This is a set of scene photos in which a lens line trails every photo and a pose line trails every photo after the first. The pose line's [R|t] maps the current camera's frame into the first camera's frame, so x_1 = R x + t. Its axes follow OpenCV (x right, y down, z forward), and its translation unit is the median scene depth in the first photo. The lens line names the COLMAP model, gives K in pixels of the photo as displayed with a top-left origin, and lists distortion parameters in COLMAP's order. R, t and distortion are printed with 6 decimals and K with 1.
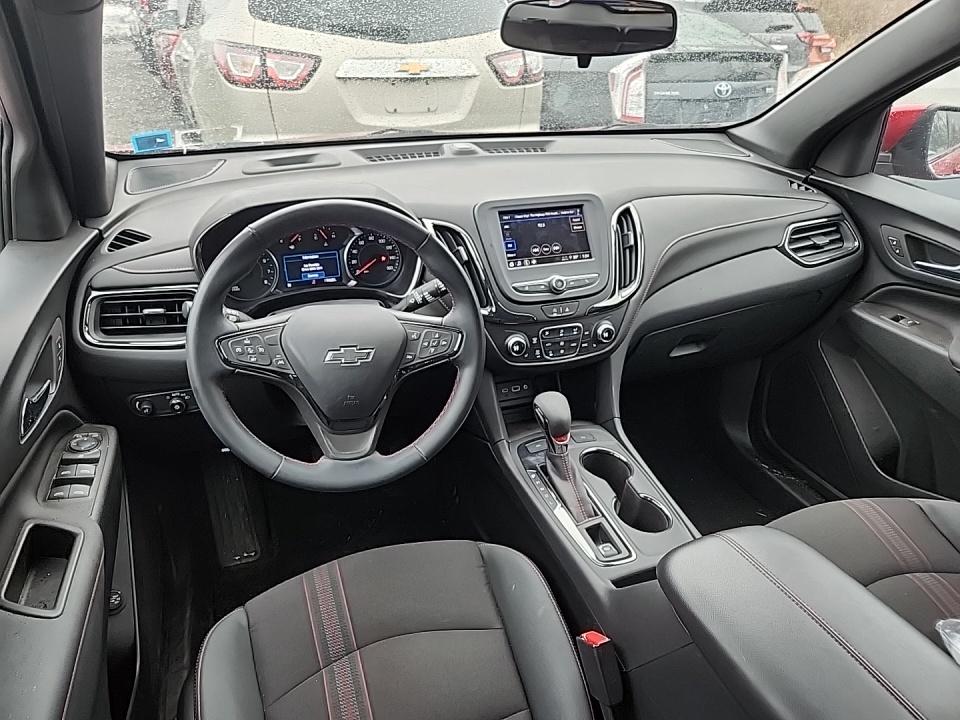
lens RADIAL K [[648.7, 0, 479.6], [0, 648.7, 365.5], [0, 0, 1]] dist [0.062275, -0.040873]
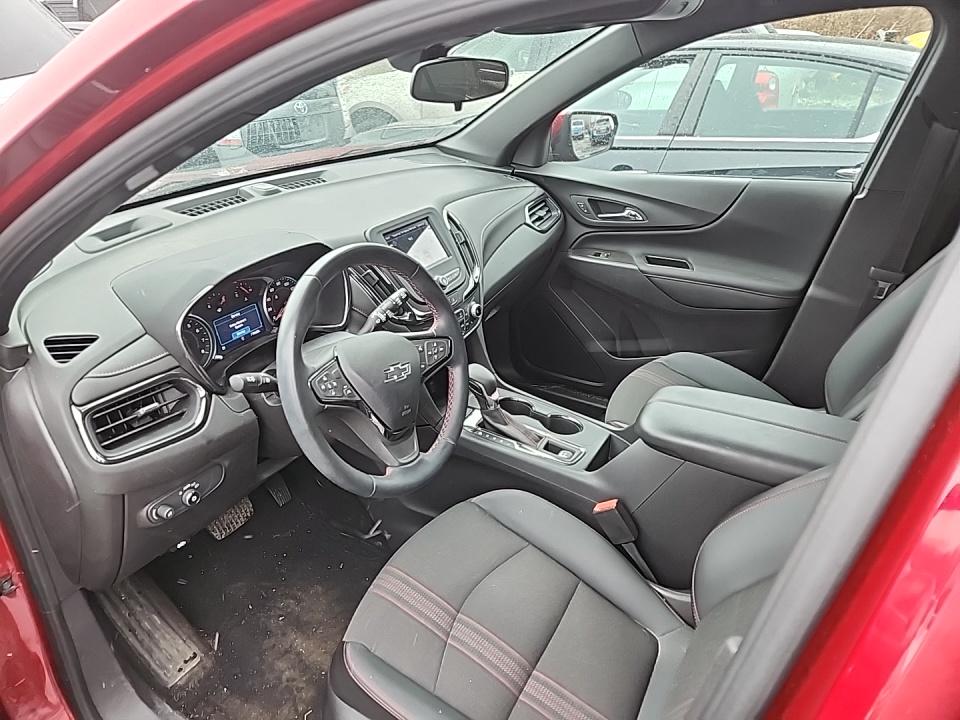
lens RADIAL K [[648.7, 0, 477.3], [0, 648.7, 358.7], [0, 0, 1]] dist [0.062275, -0.040873]
pose [[0.759426, -0.308716, 0.572683, -0.544454], [0.321613, 0.943312, 0.082025, -0.062850], [-0.565541, 0.121890, 0.815663, -0.019857]]
